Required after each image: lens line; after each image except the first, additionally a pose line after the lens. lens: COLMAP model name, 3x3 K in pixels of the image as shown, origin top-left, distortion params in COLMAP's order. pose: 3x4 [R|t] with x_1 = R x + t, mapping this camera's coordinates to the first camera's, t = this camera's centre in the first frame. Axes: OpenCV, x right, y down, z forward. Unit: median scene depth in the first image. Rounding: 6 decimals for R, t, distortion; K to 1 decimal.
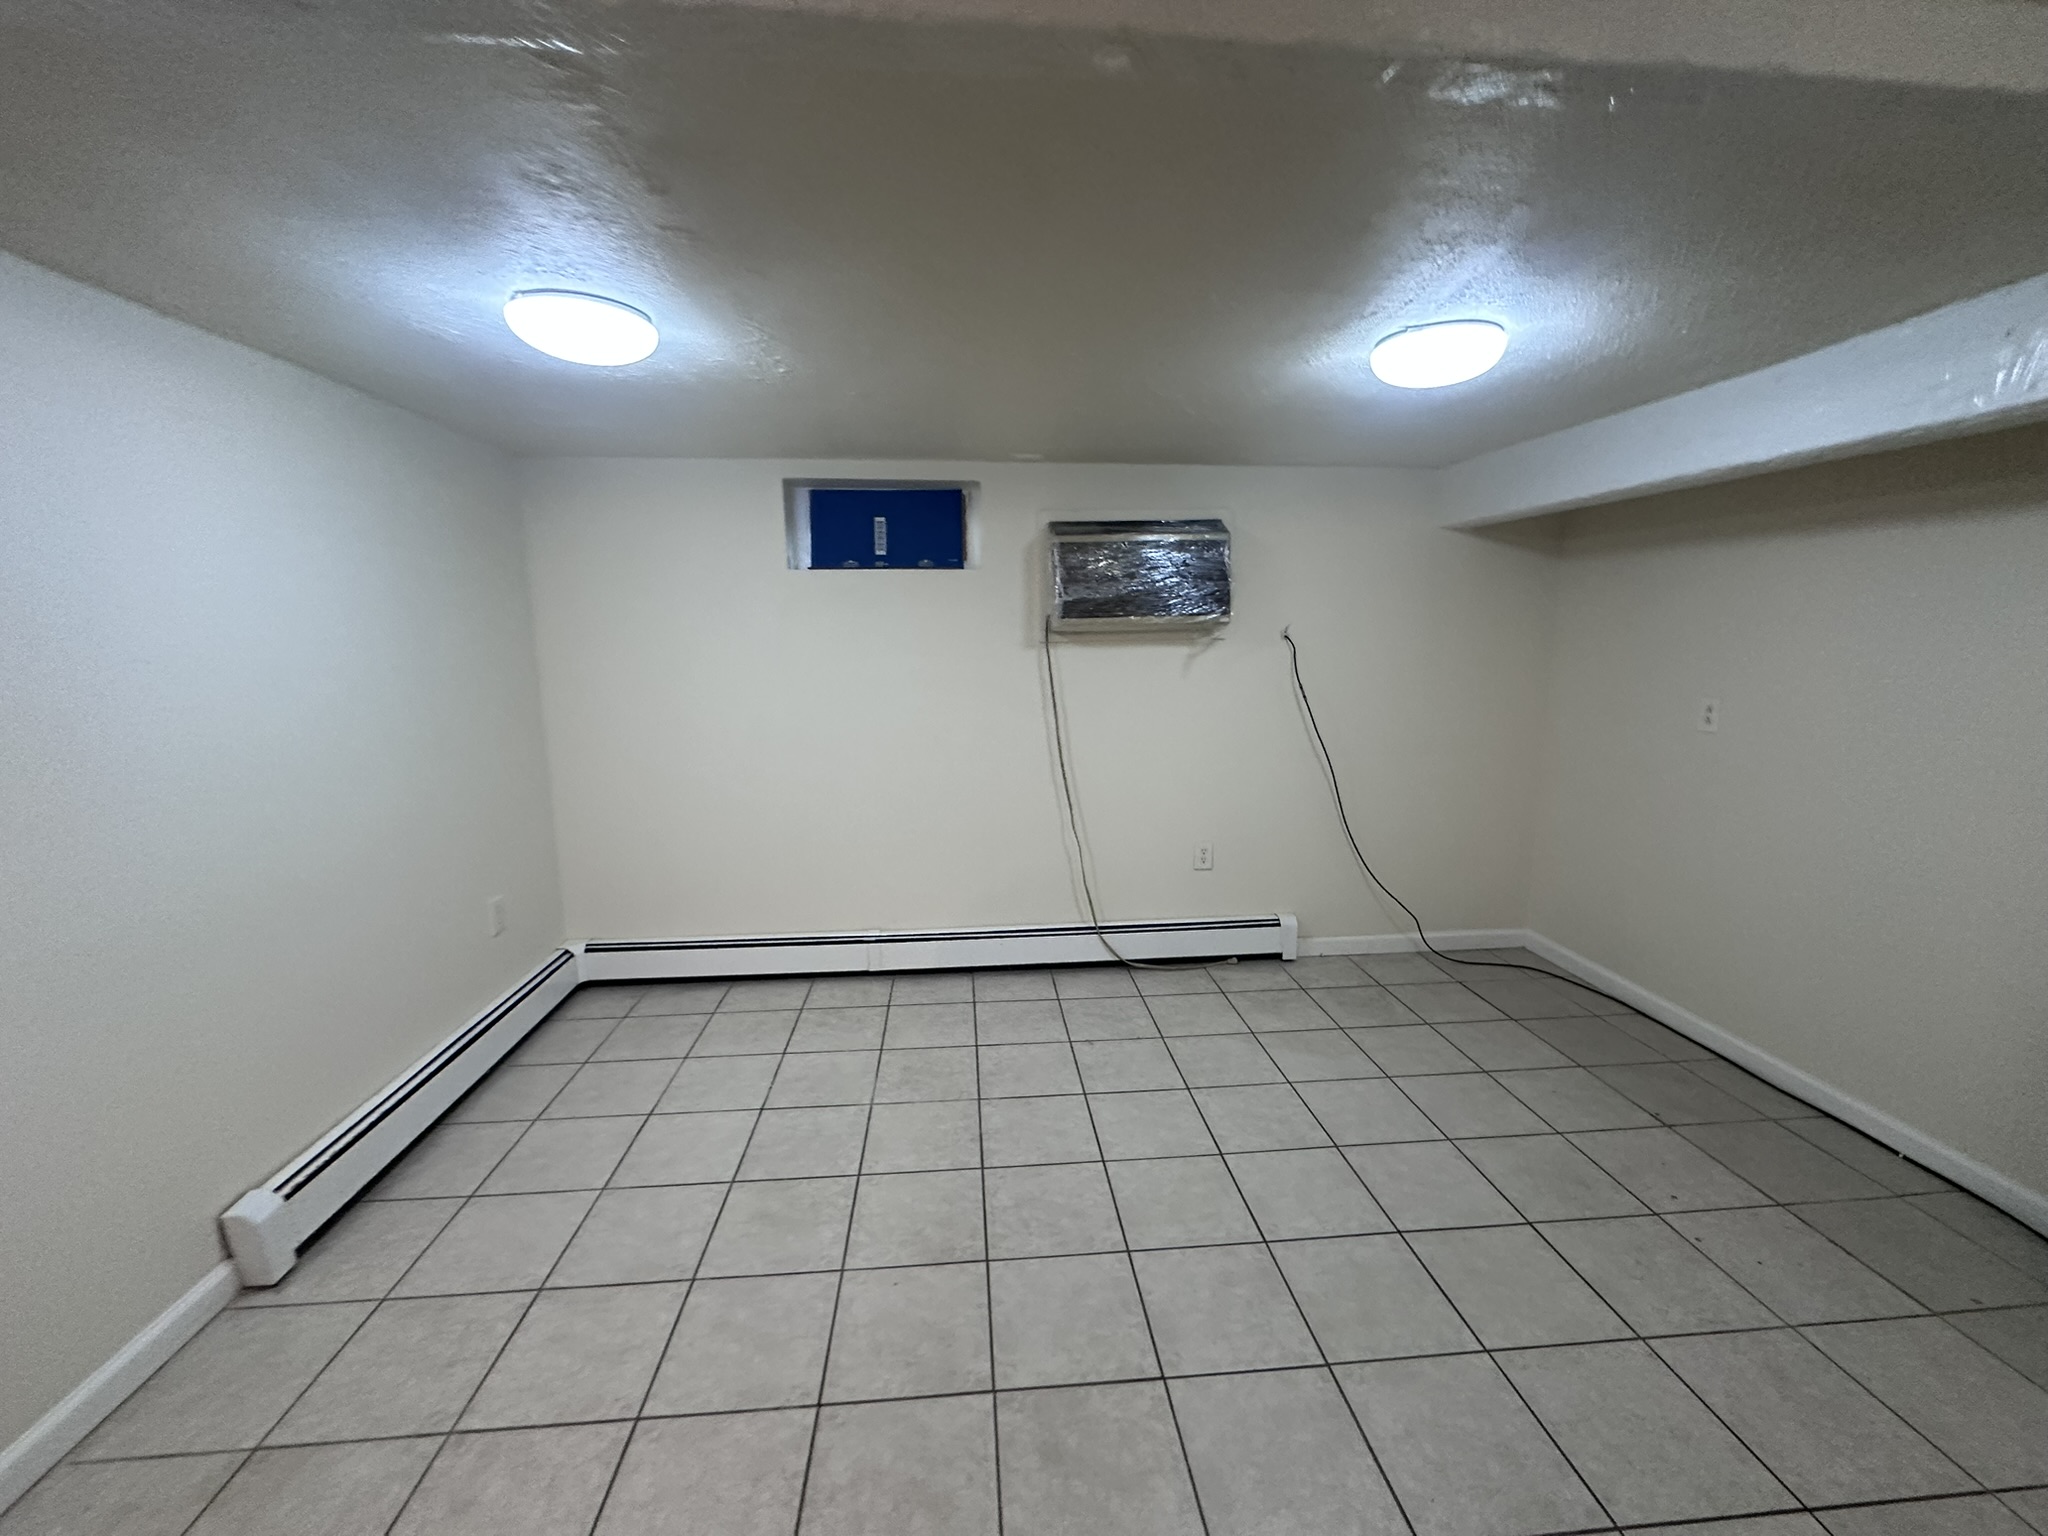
lens RADIAL K [[823.2, 0, 1015.1], [0, 823.2, 767.4], [0, 0, 1]] dist [-0.001161, 0.000809]
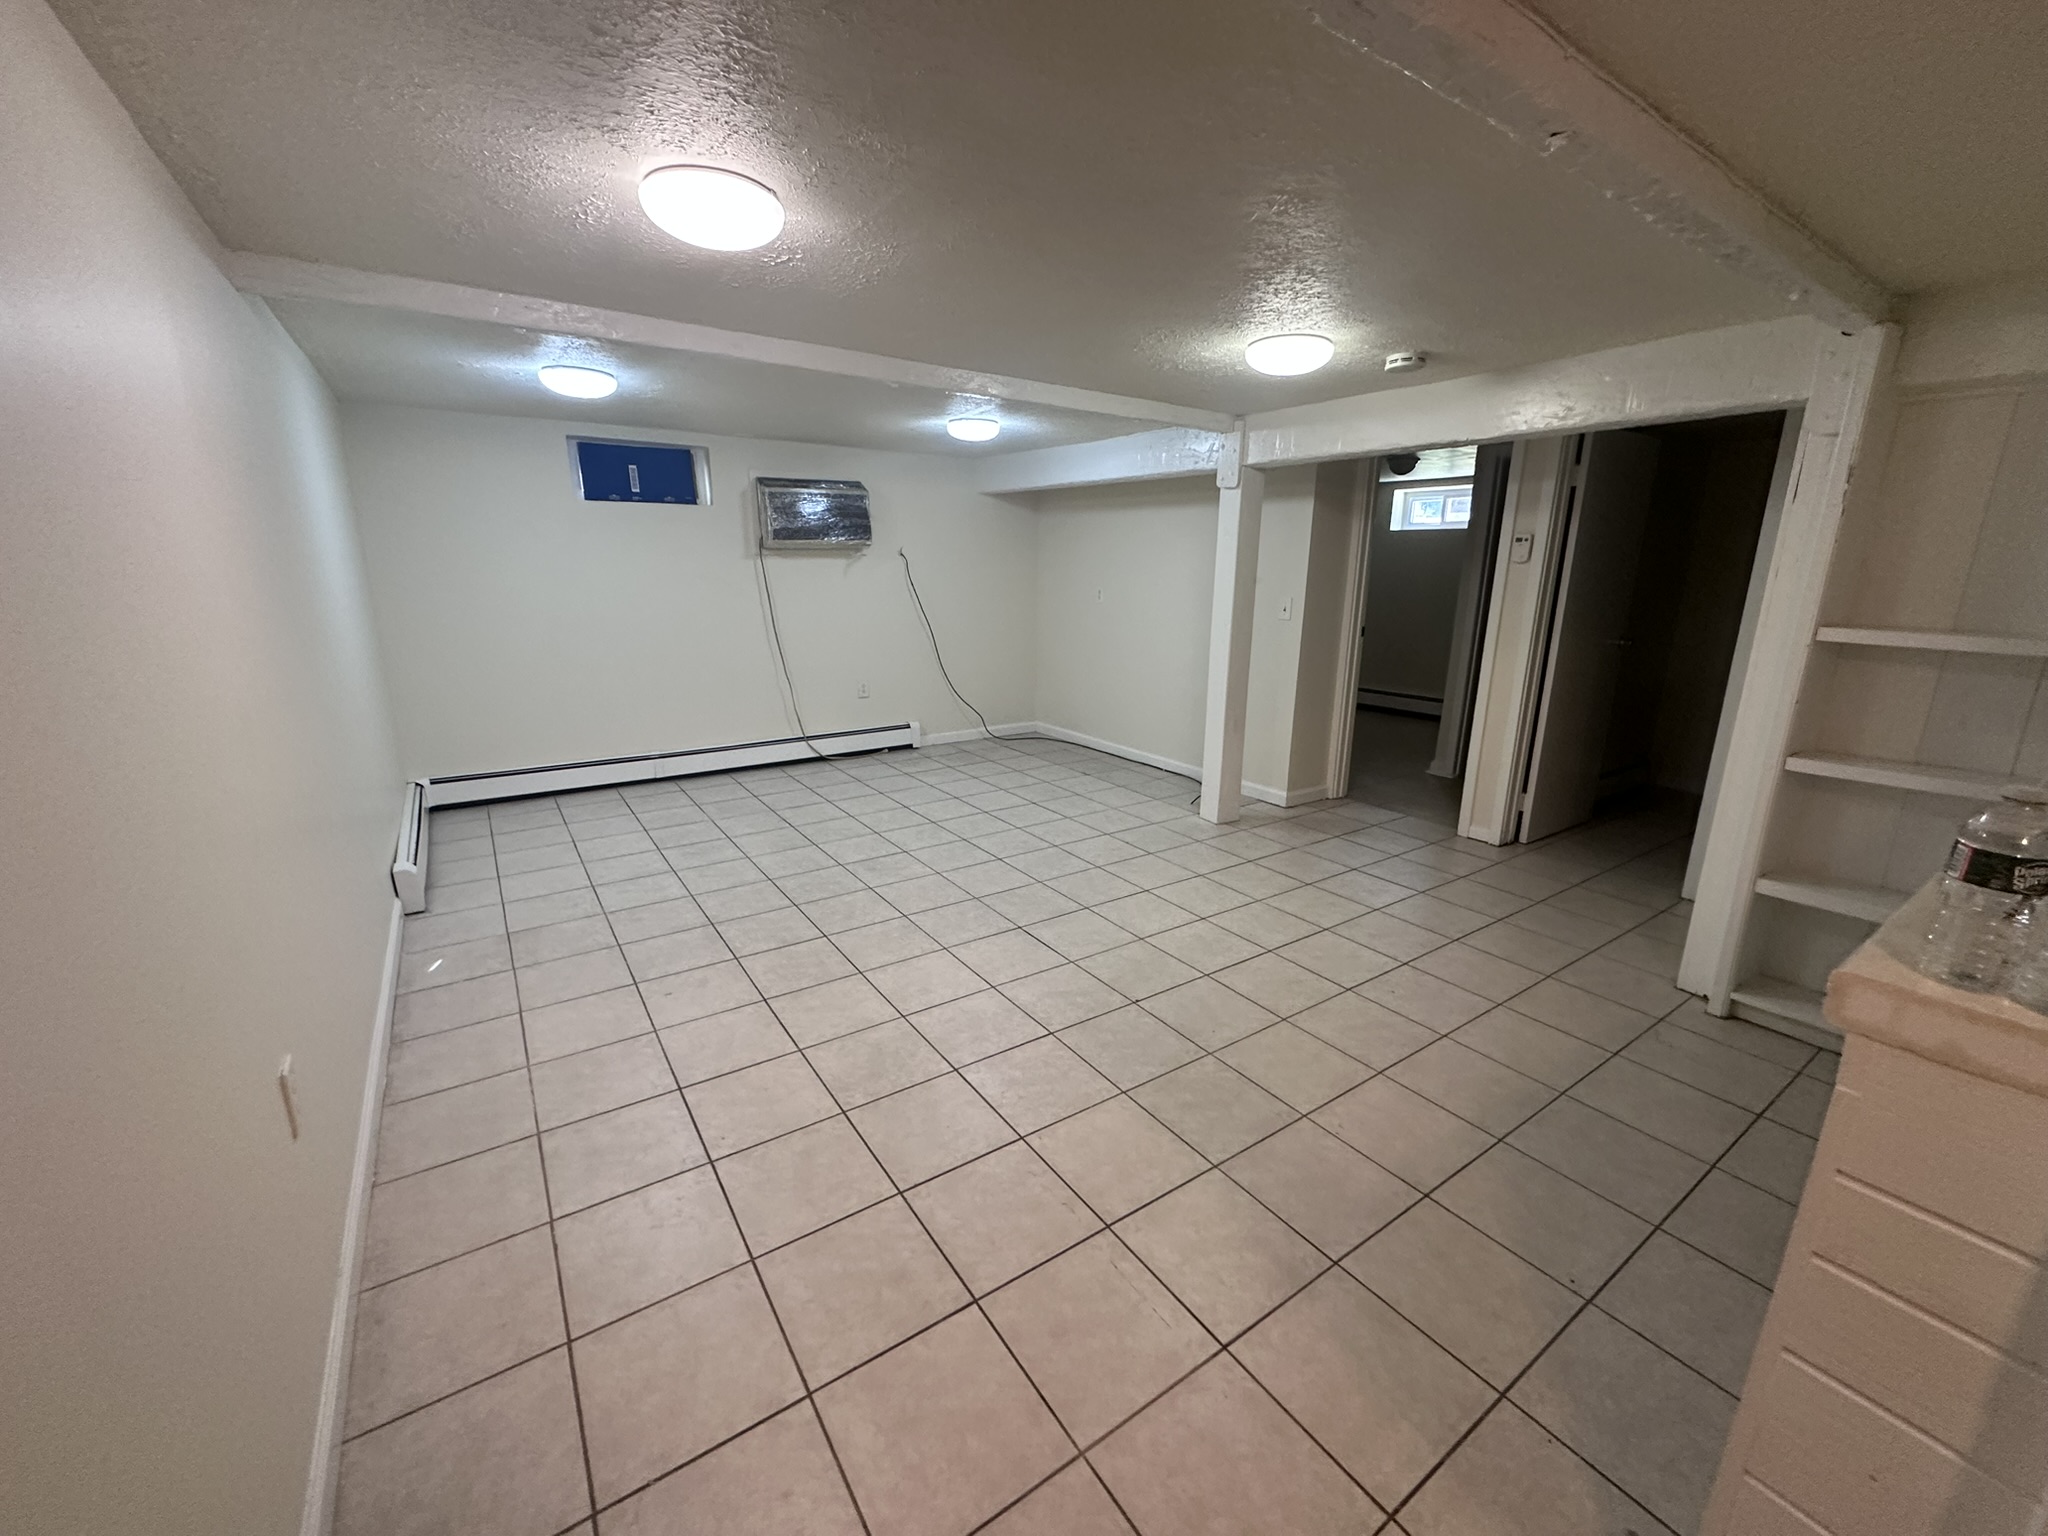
lens RADIAL K [[823.2, 0, 1025.2], [0, 823.2, 771.8], [0, 0, 1]] dist [-0.001161, 0.000809]
pose [[0.864832, -0.112304, 0.489339, -0.338138], [0.073198, 0.992451, 0.098403, 0.142142], [-0.496696, -0.049283, 0.866524, -0.638972]]
